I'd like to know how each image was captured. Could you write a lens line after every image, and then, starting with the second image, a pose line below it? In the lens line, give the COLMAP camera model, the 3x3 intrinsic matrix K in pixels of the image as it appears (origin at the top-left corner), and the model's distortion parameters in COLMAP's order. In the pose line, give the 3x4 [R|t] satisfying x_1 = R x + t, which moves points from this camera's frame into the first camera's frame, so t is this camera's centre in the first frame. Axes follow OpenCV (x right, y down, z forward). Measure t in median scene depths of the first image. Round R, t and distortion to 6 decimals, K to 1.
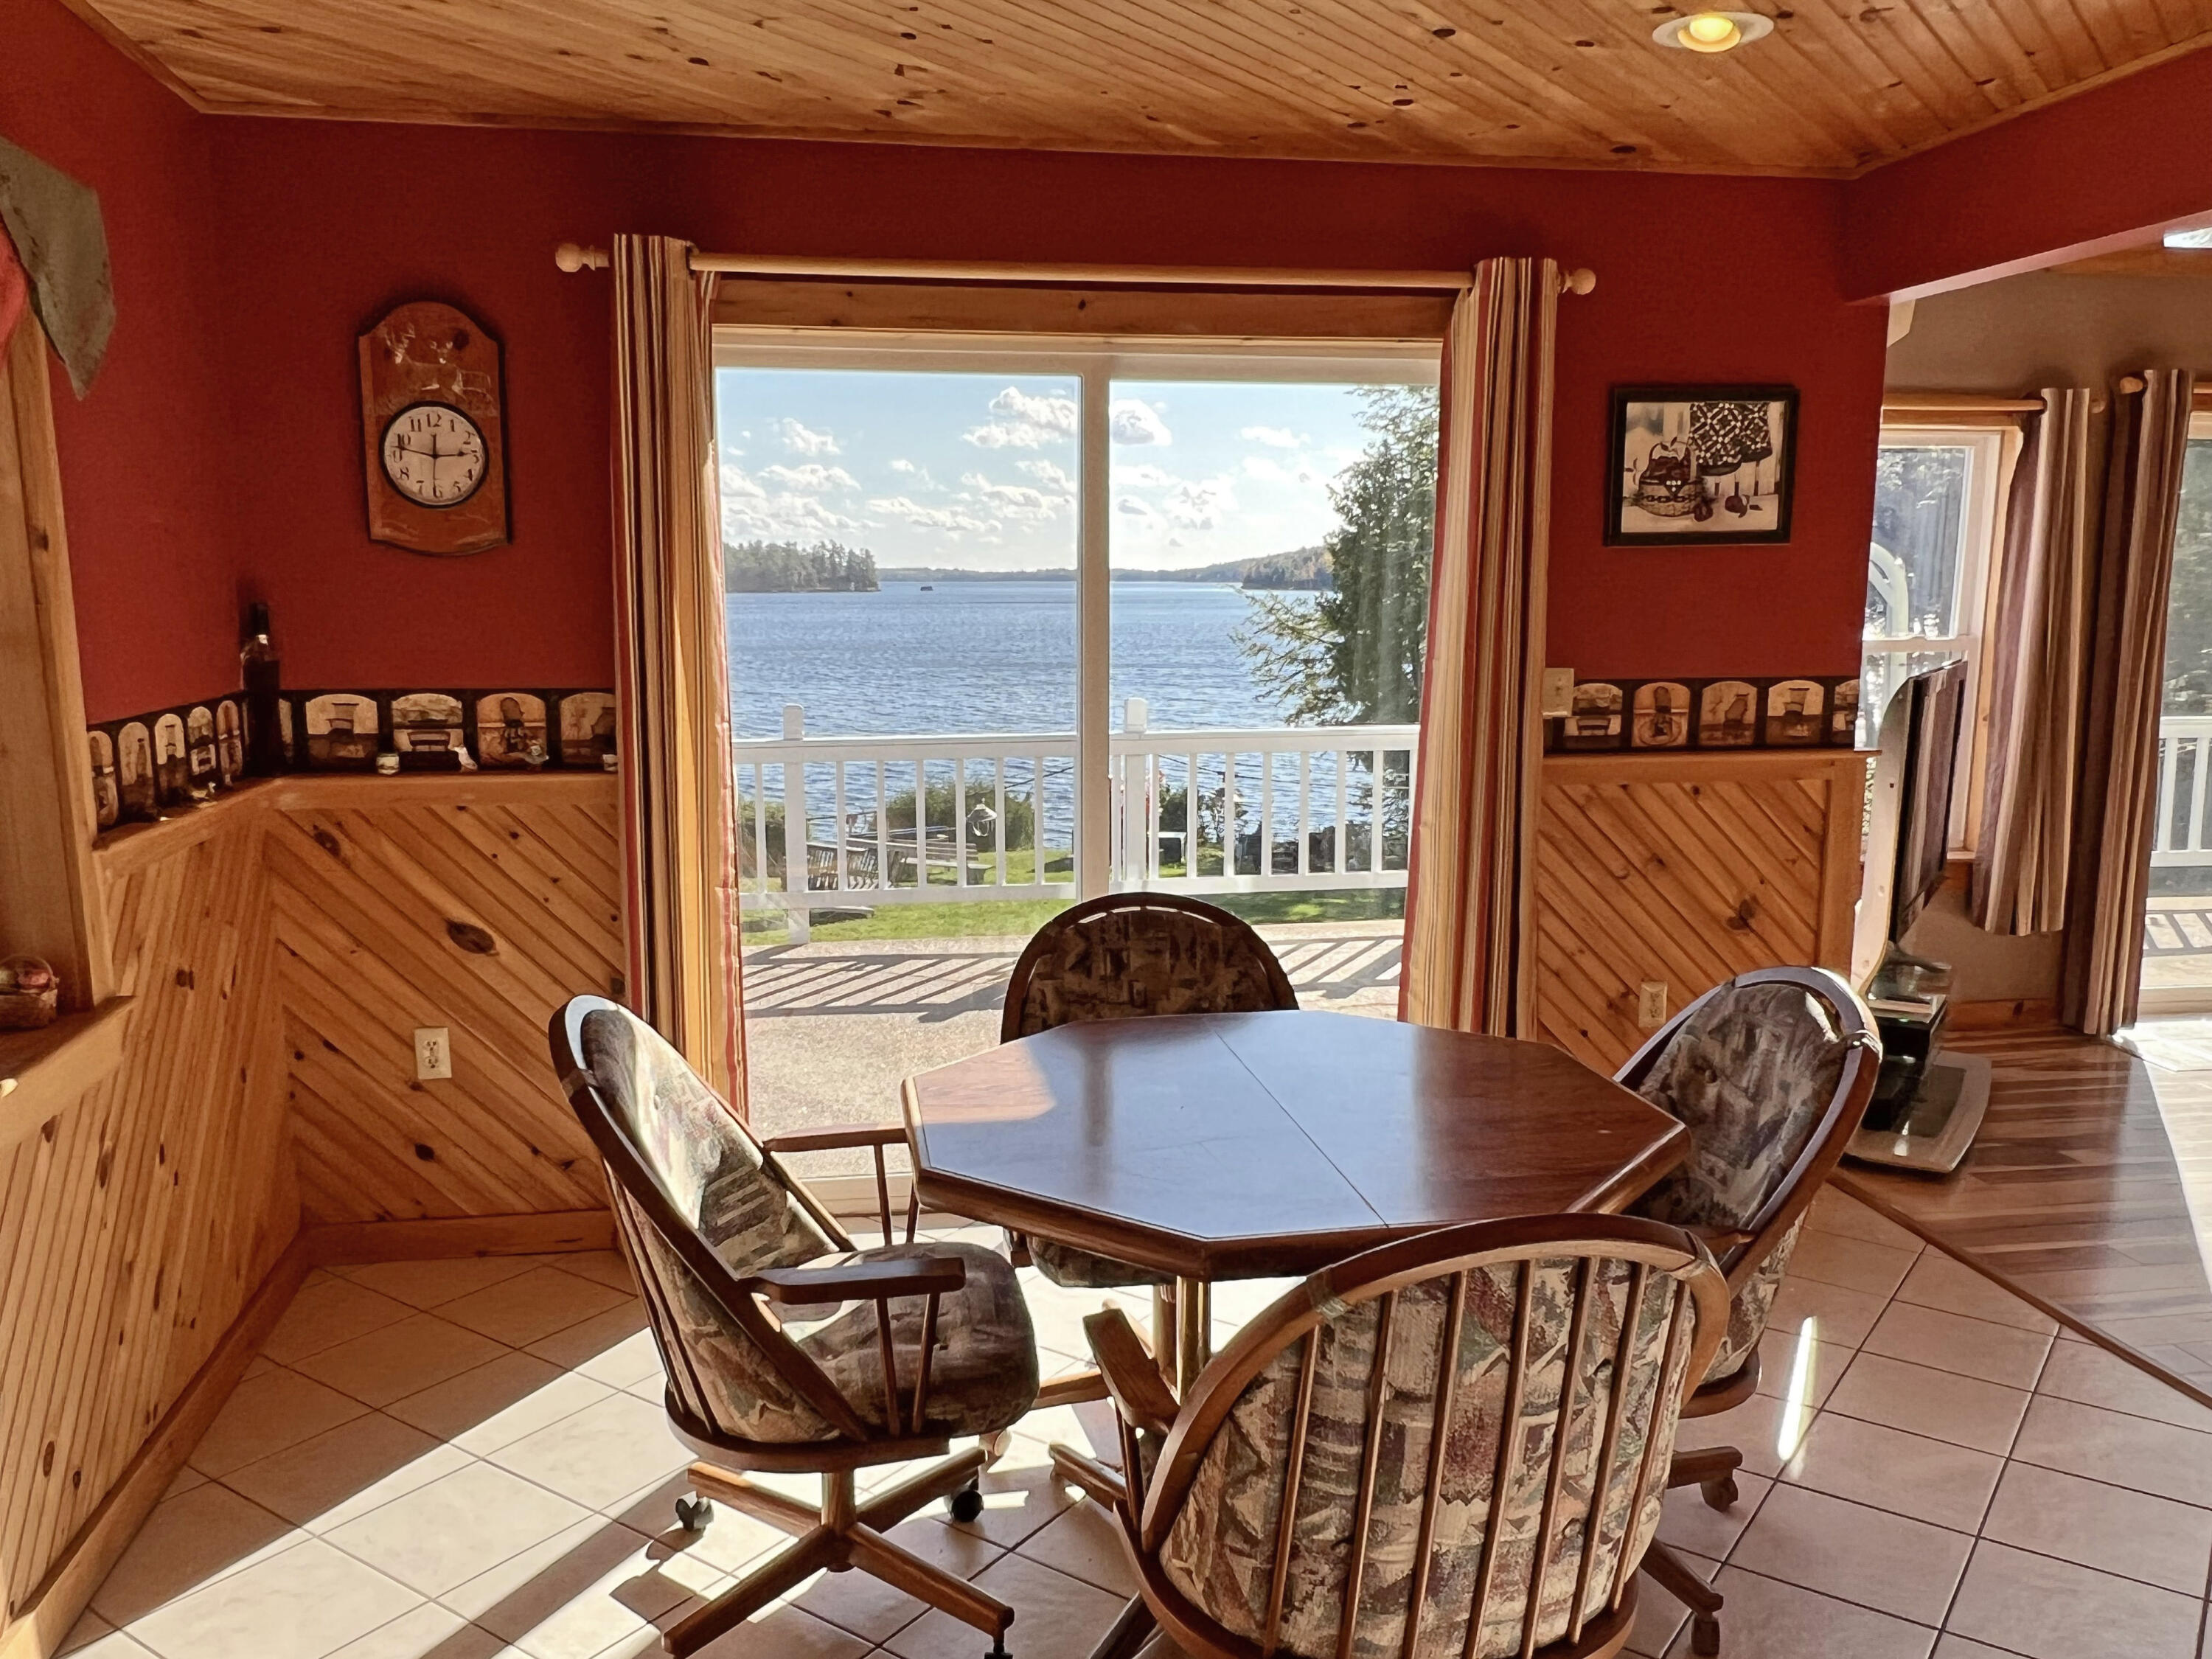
lens RADIAL K [[1730.7, 0, 1082.0], [0, 1730.7, 885.6], [0, 0, 1]] dist [0.020832, 0.000884]
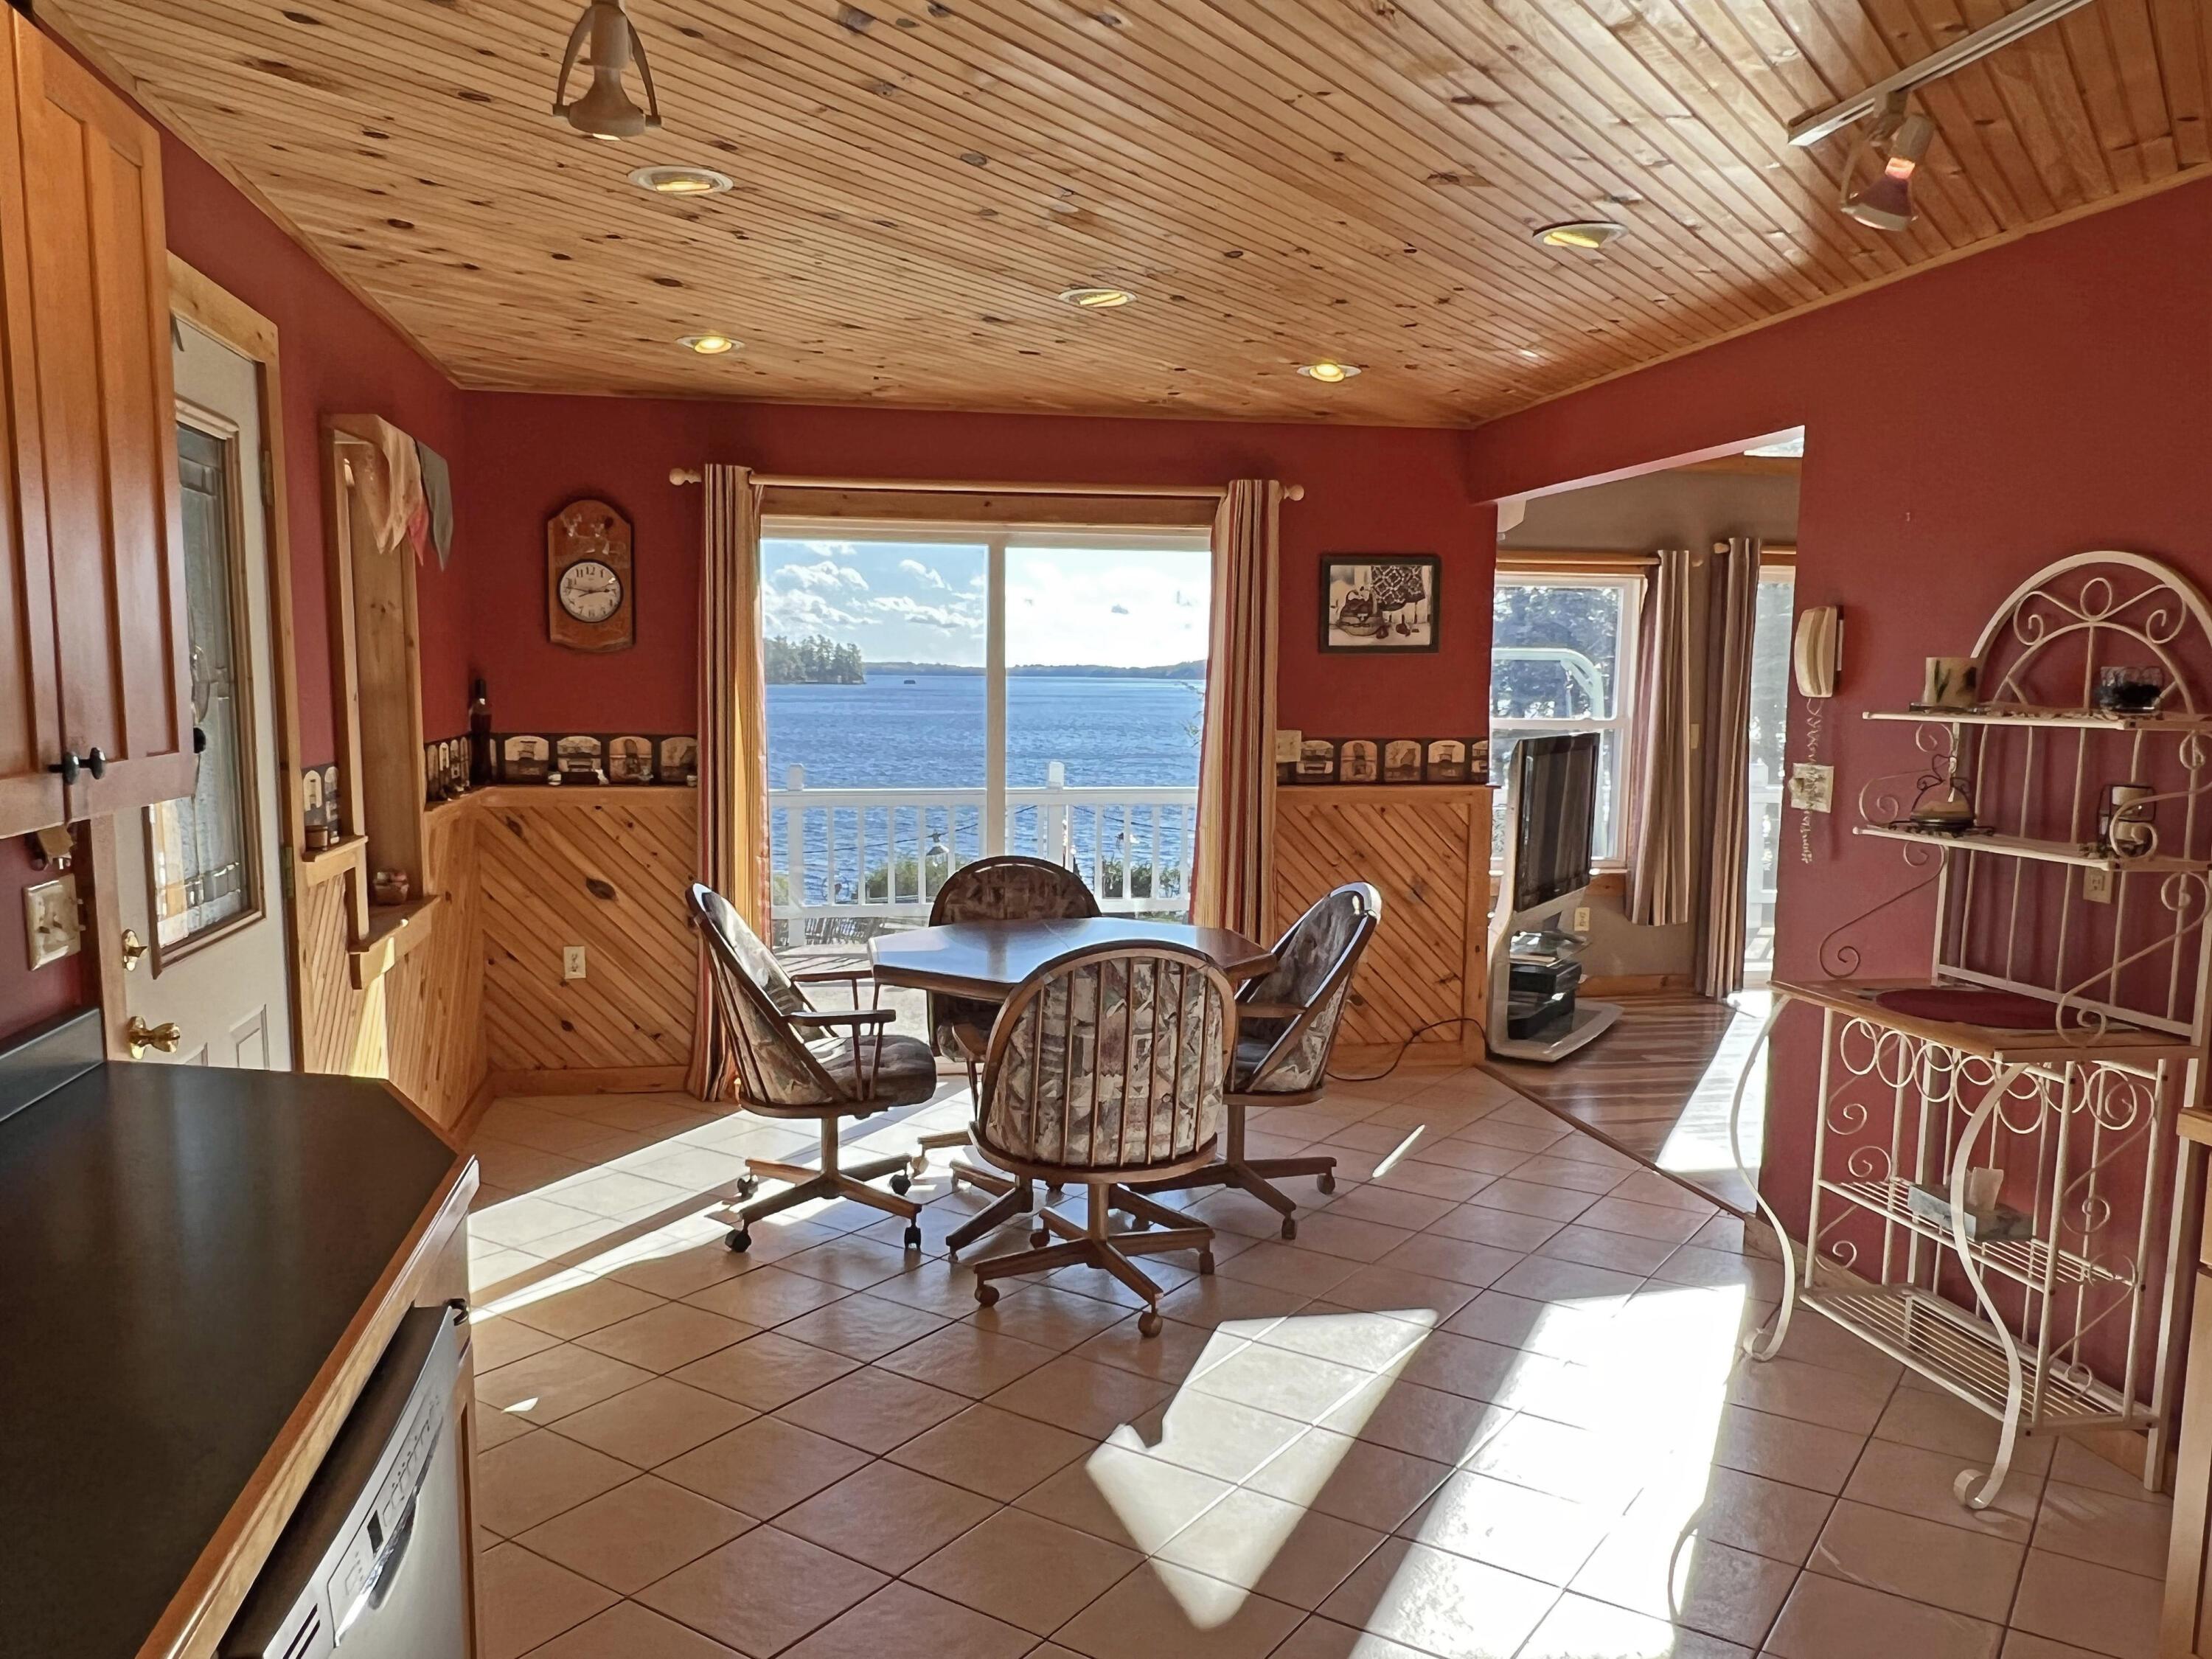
lens RADIAL K [[1668.8, 0, 1077.0], [0, 1668.8, 884.1], [0, 0, 1]] dist [0.059025, -0.059019]
pose [[0.999891, 0.009268, 0.011514, 0.070334], [-0.008674, 0.998680, -0.050632, 0.102598], [-0.011968, 0.050527, 0.998651, -0.562519]]
